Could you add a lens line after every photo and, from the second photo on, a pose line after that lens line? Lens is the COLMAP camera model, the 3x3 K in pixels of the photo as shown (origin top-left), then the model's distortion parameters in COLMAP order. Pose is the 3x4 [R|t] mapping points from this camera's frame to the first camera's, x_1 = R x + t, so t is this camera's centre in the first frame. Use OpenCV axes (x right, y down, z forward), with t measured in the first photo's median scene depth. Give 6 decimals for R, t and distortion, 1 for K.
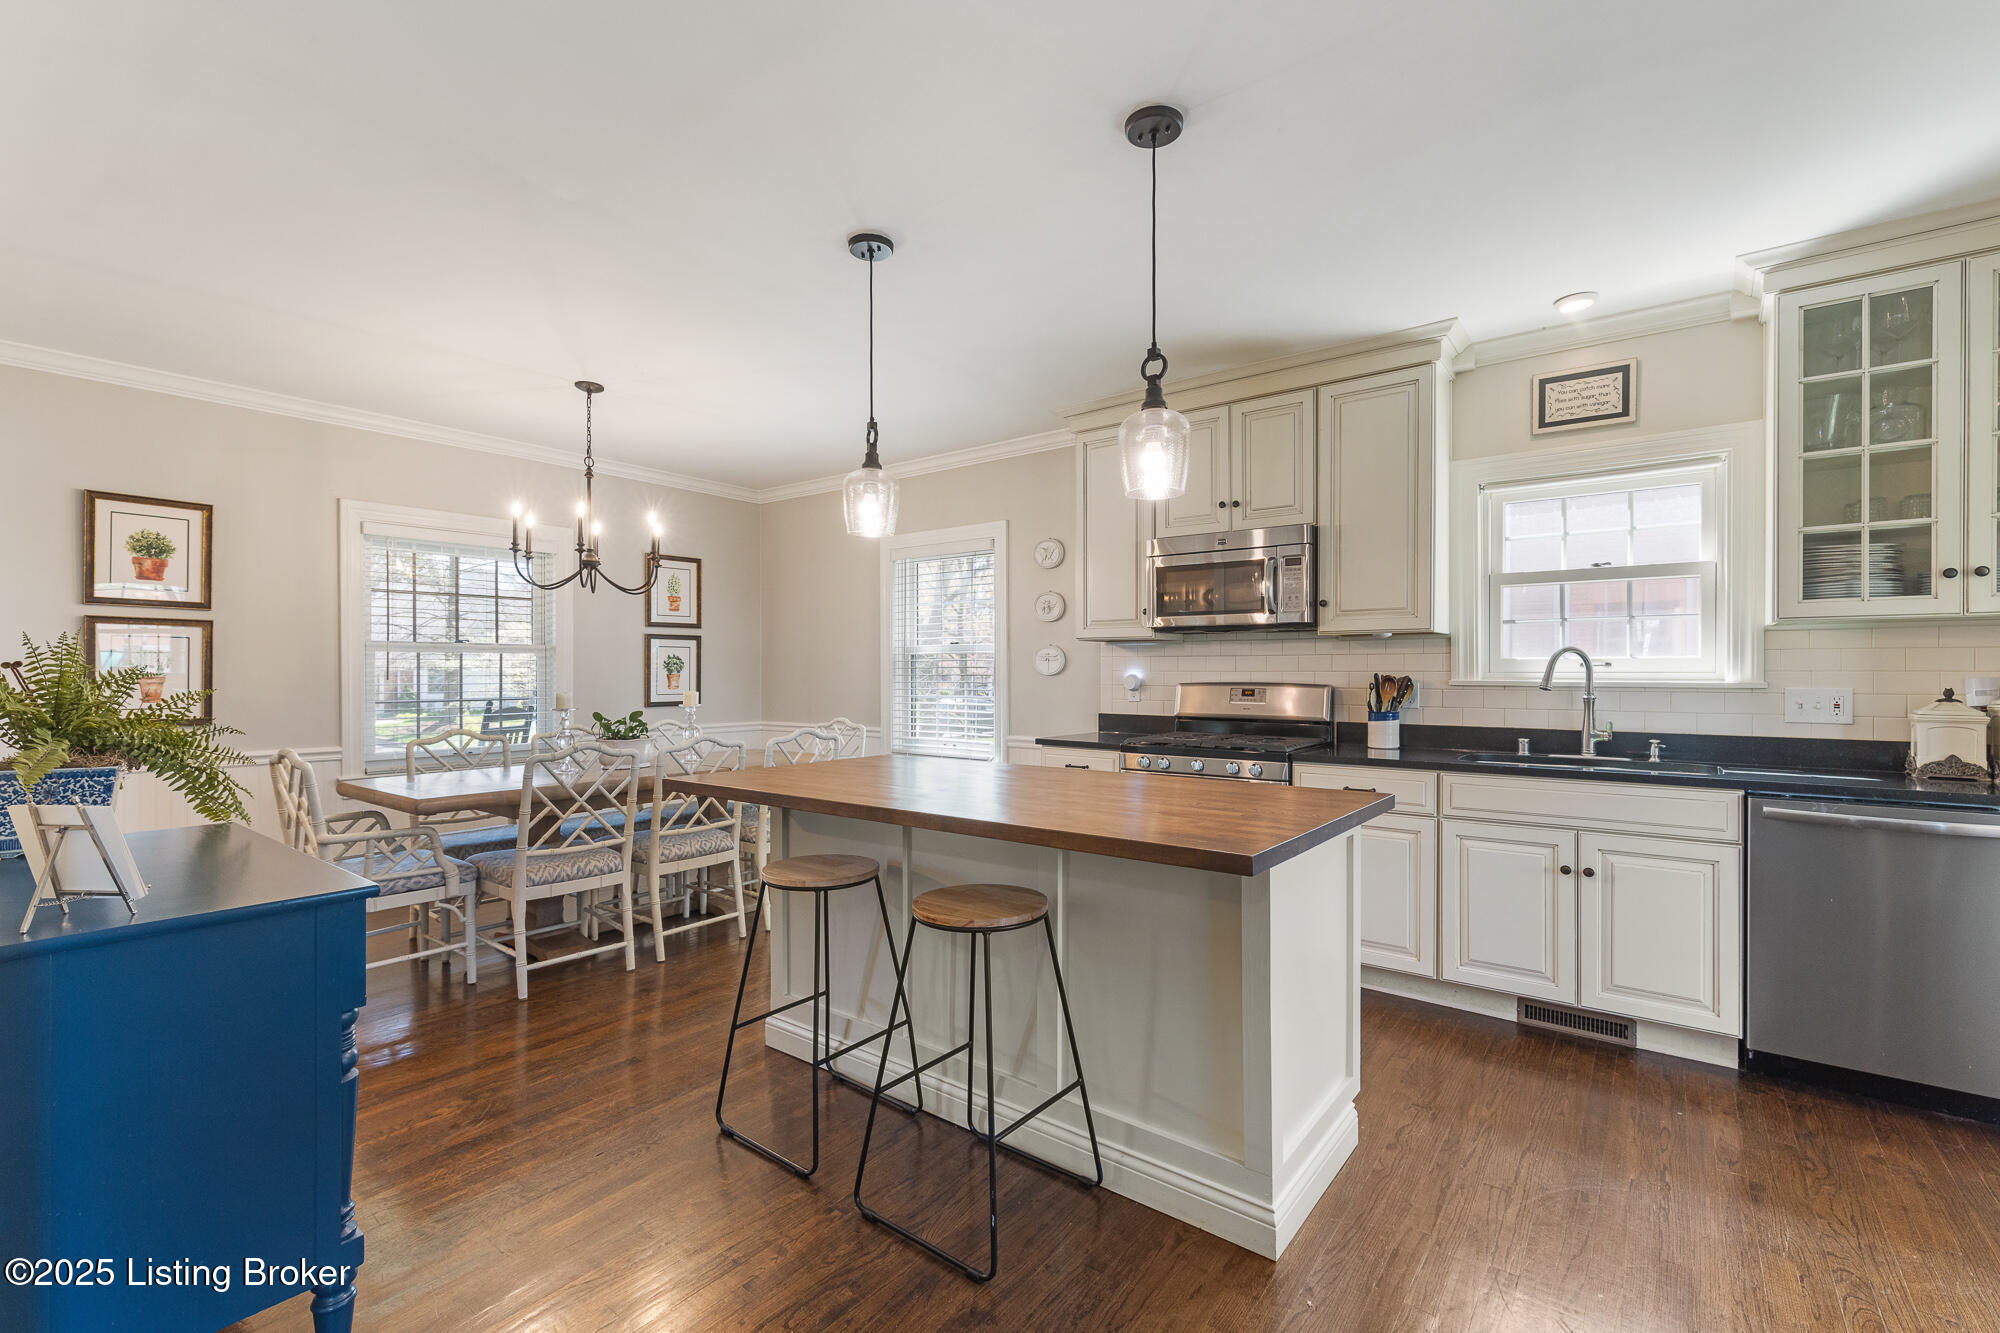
lens RADIAL K [[858.8, 0, 993.3], [0, 858.8, 680.1], [0, 0, 1]] dist [0.000621, -0.001039]
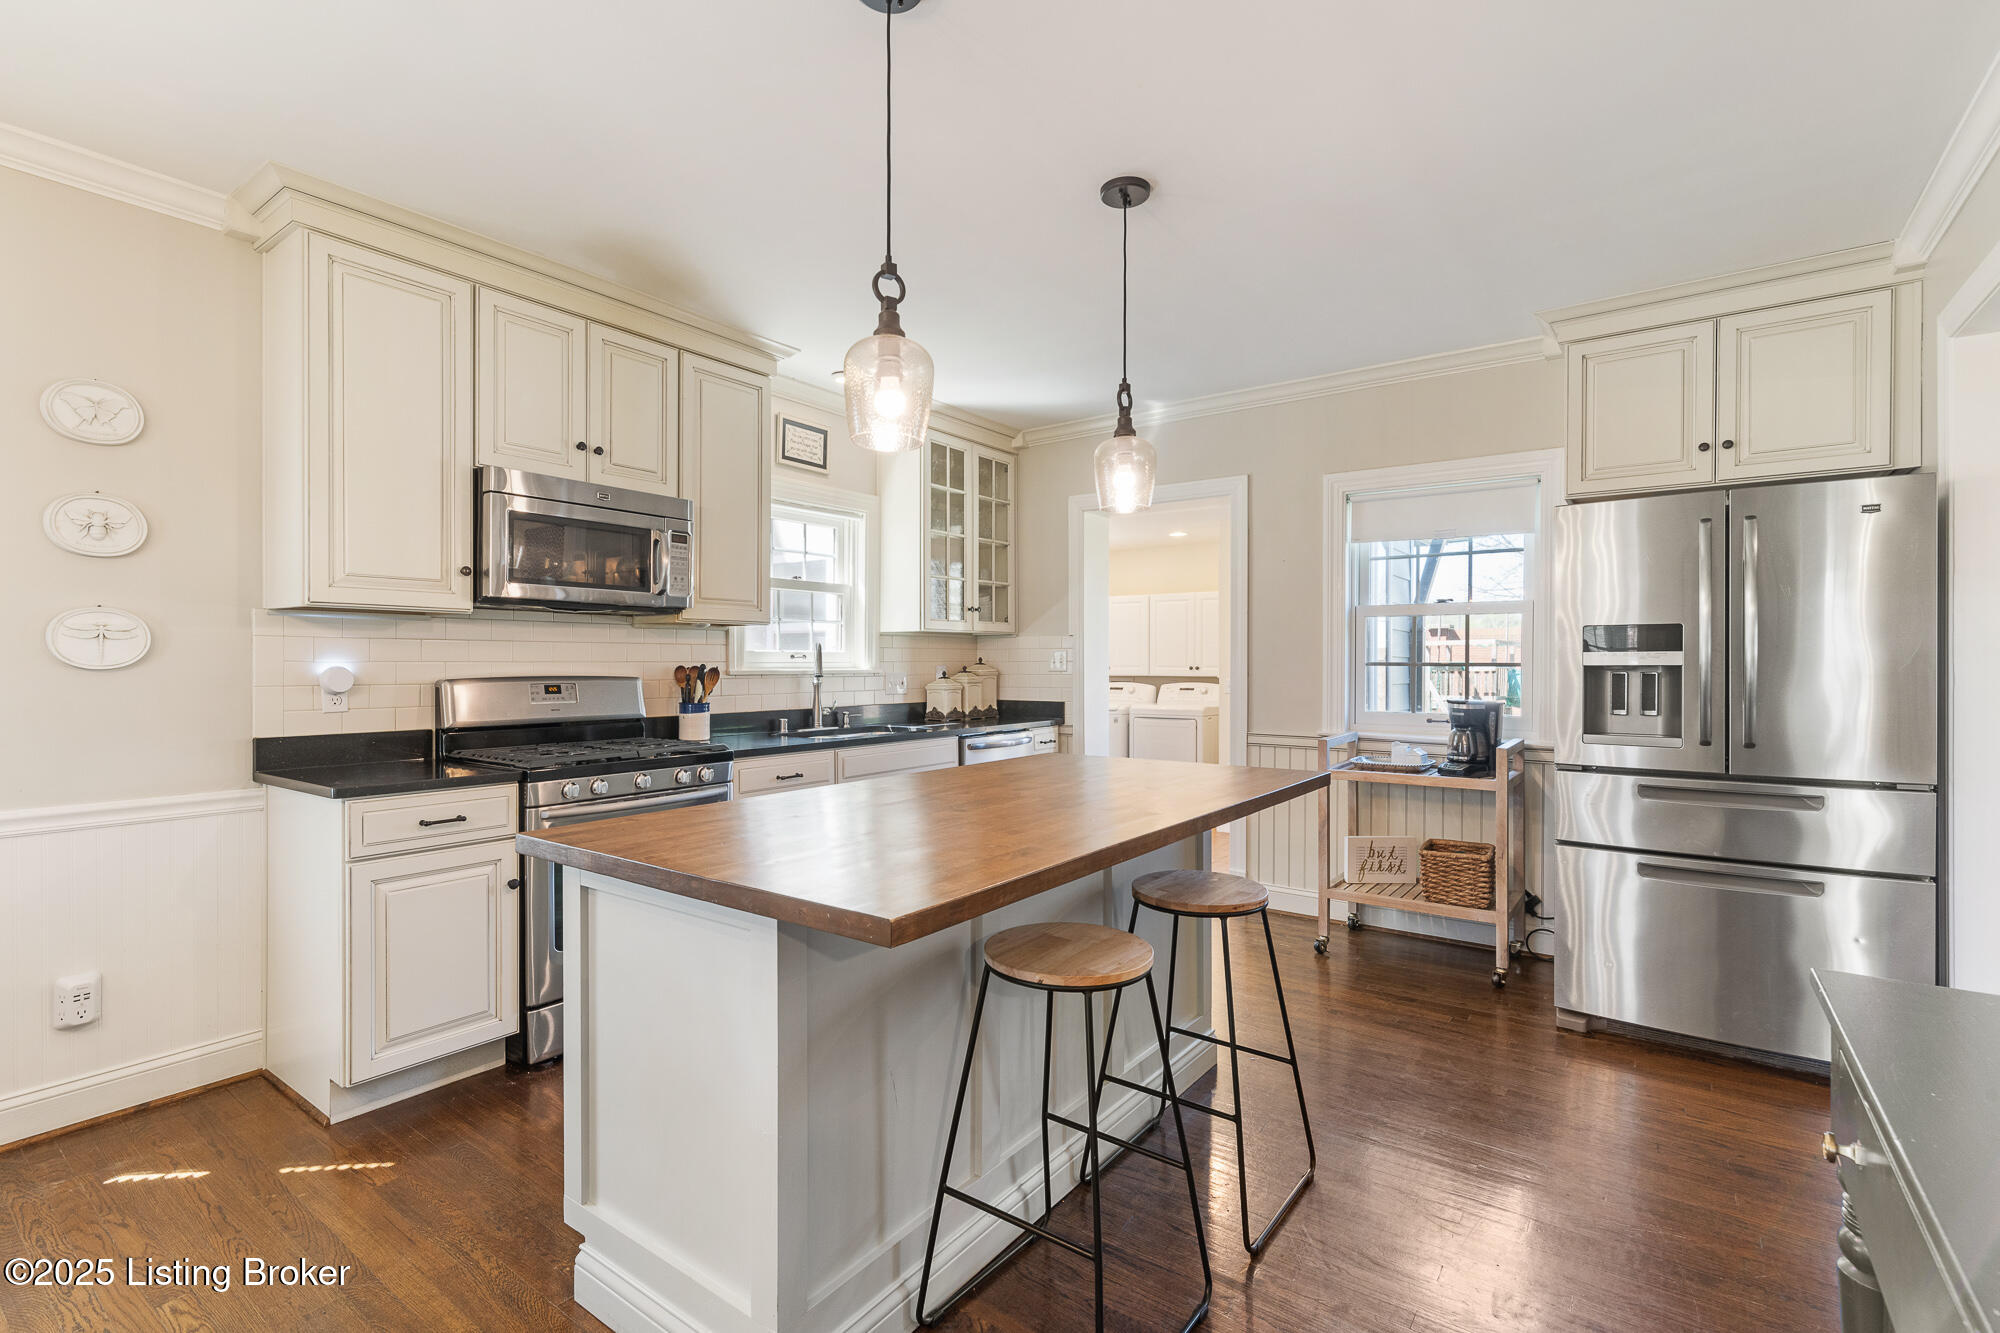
lens RADIAL K [[909.1, 0, 991.0], [0, 909.1, 670.2], [0, 0, 1]] dist [0.003312, 0.000705]
pose [[-0.021719, -0.007405, 0.999737, -0.571656], [0.012535, 0.999892, 0.007679, -0.004247], [-0.999686, 0.012699, -0.021623, 0.662882]]
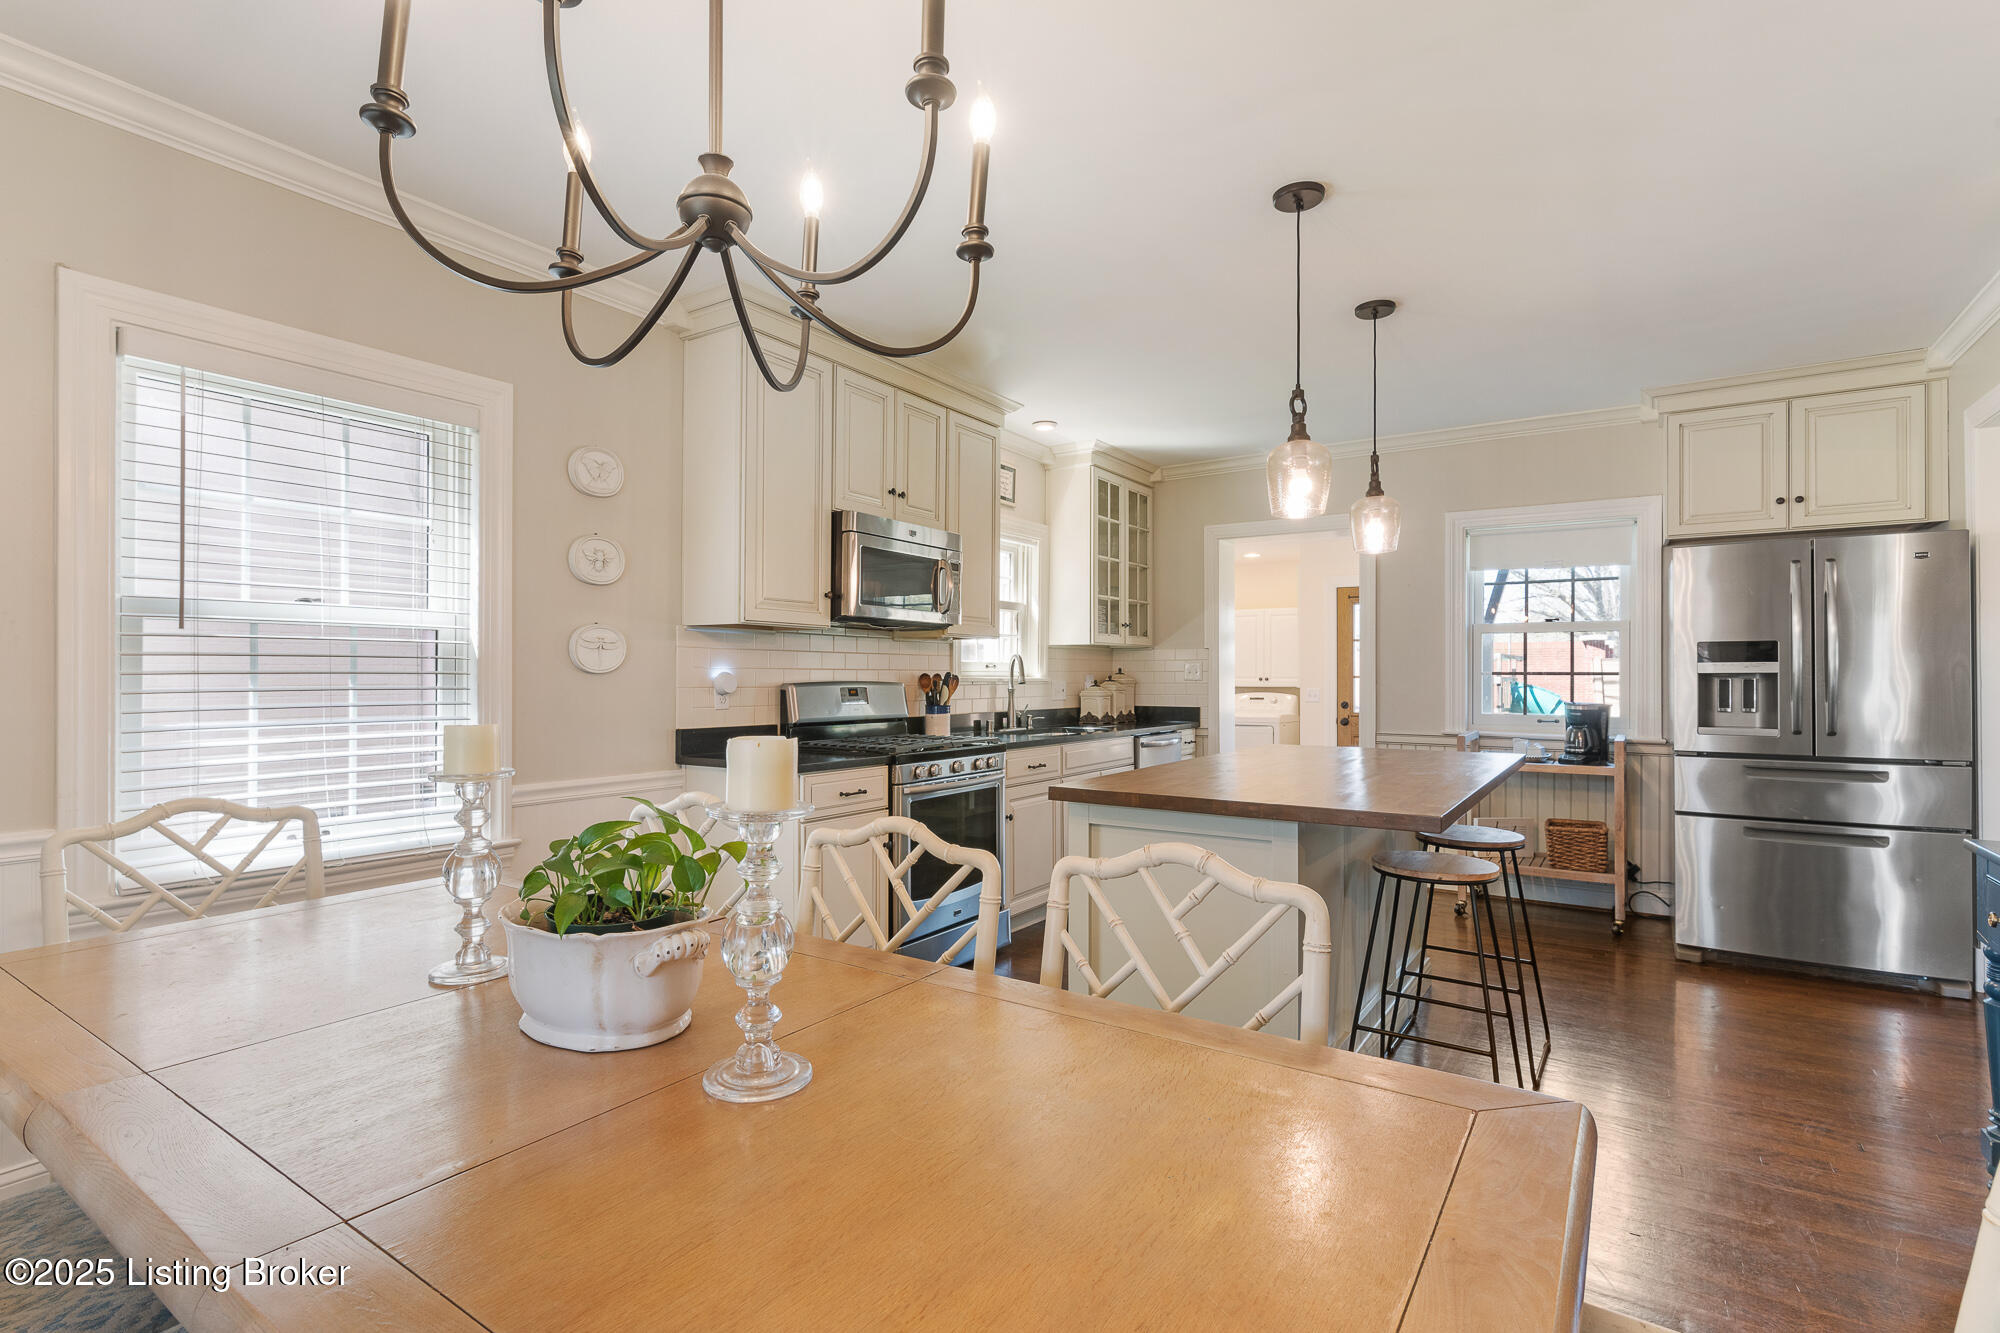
lens RADIAL K [[944.8, 0, 994.6], [0, 944.8, 673.0], [0, 0, 1]] dist [-0.001595, 0.001996]
pose [[-0.067191, 0.005013, 0.997728, -0.782443], [0.011676, 0.999923, -0.004238, -0.000517], [-0.997672, 0.011365, -0.067245, 0.977435]]
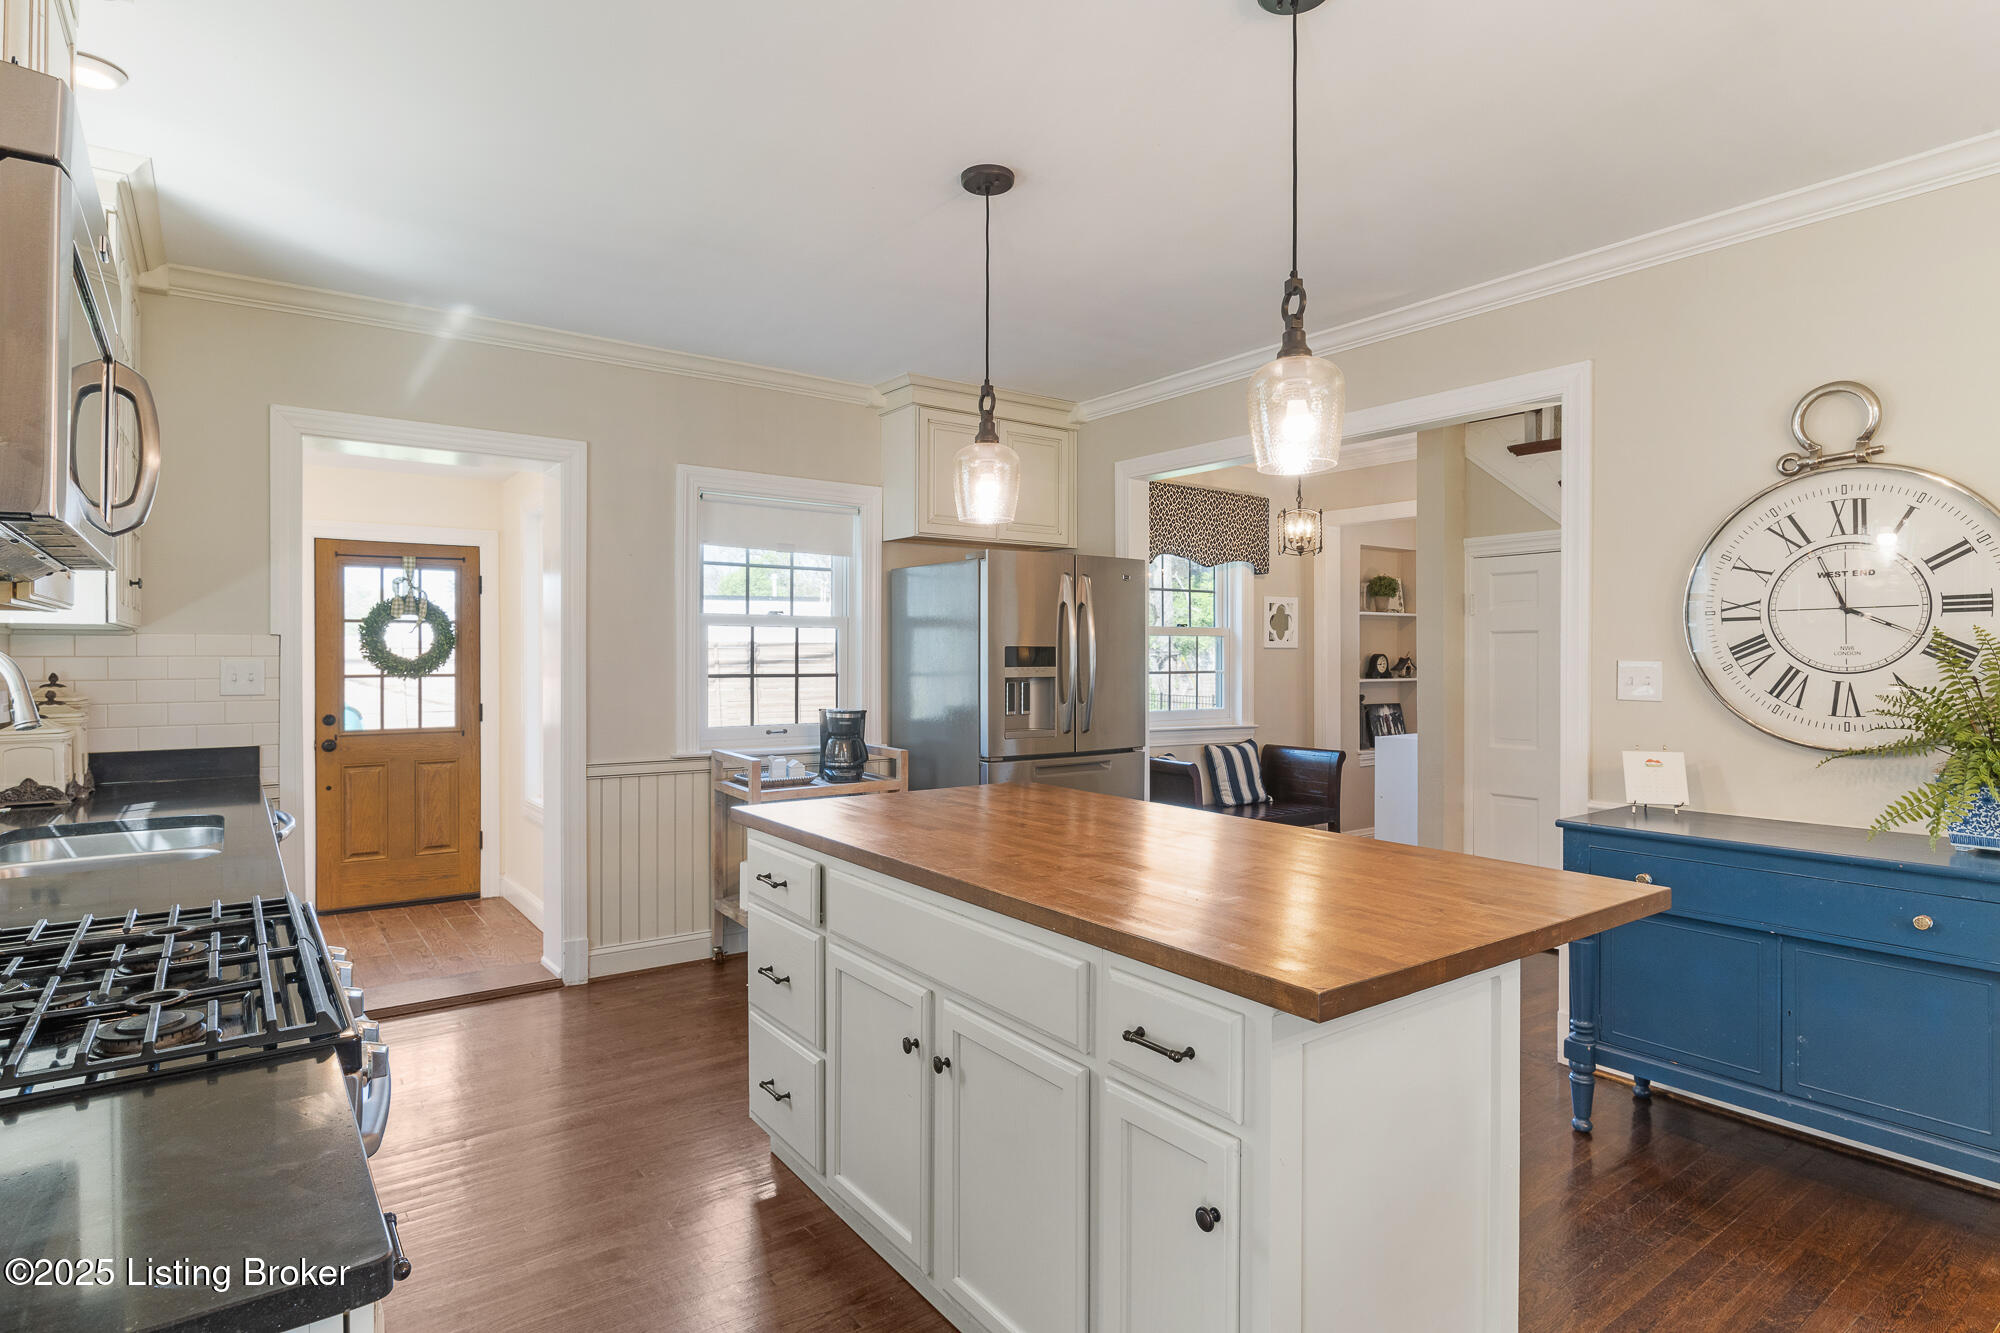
lens RADIAL K [[1047.5, 0, 1005.1], [0, 1047.5, 659.2], [0, 0, 1]] dist [0.003999, 0.000193]
pose [[-0.962504, 0.000284, 0.271266, -0.107988], [0.004181, 0.999896, 0.013786, -0.032267], [-0.271234, 0.014403, -0.962406, 1.242913]]
